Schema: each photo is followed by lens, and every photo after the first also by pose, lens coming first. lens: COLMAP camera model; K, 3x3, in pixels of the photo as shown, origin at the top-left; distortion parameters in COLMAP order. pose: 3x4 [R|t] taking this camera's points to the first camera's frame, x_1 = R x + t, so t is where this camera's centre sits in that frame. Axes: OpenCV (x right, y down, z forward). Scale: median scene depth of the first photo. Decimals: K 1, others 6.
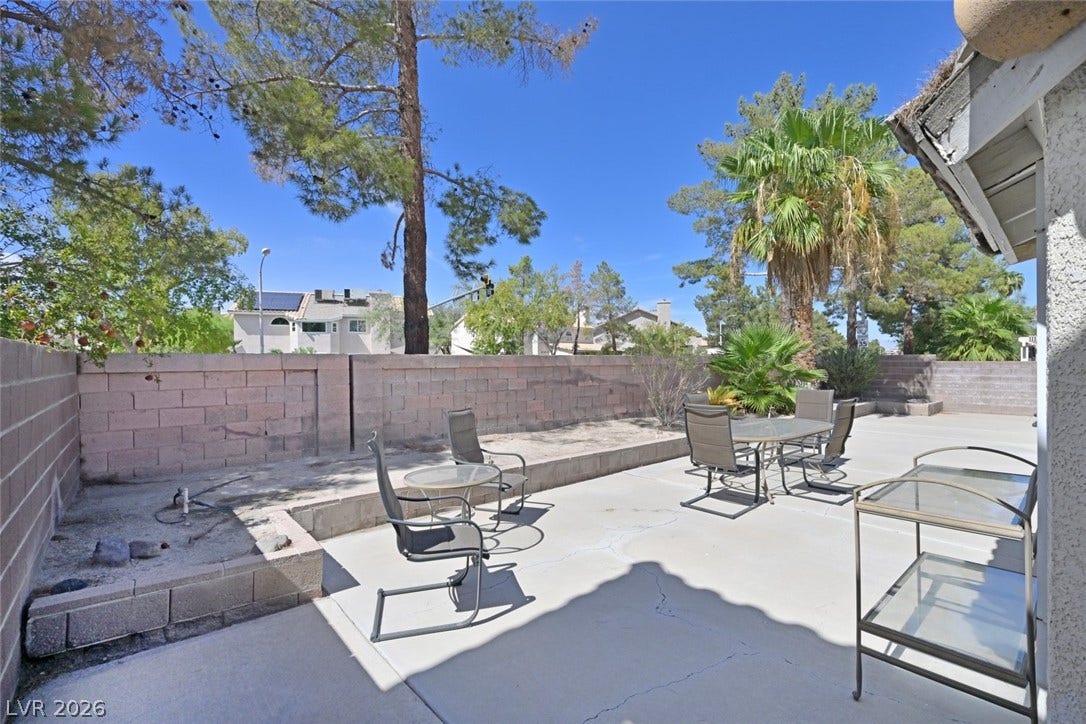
lens RADIAL K [[467.8, 0, 545.7], [0, 467.8, 360.1], [0, 0, 1]] dist [-0.000269, -0.000108]
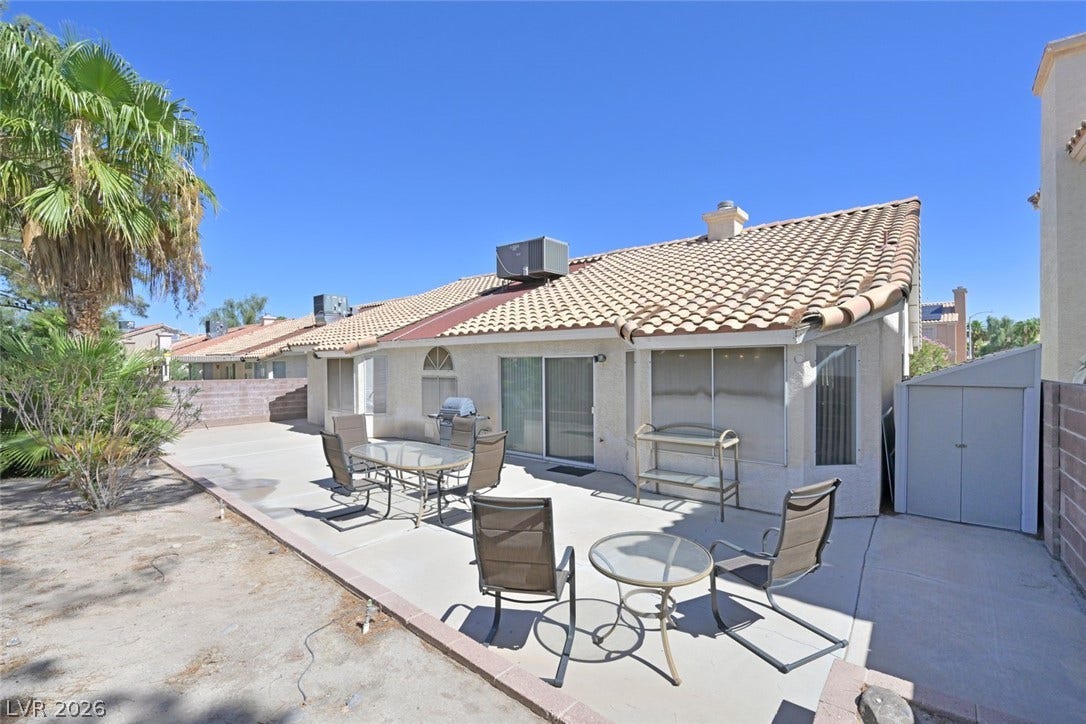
lens RADIAL K [[467.8, 0, 544.5], [0, 467.8, 367.5], [0, 0, 1]] dist [-0.000269, -0.000108]
pose [[-0.171765, 0.009406, 0.985093, -1.087851], [-0.002057, 0.999949, -0.009907, -0.069535], [-0.985136, -0.003728, -0.171737, 1.508923]]
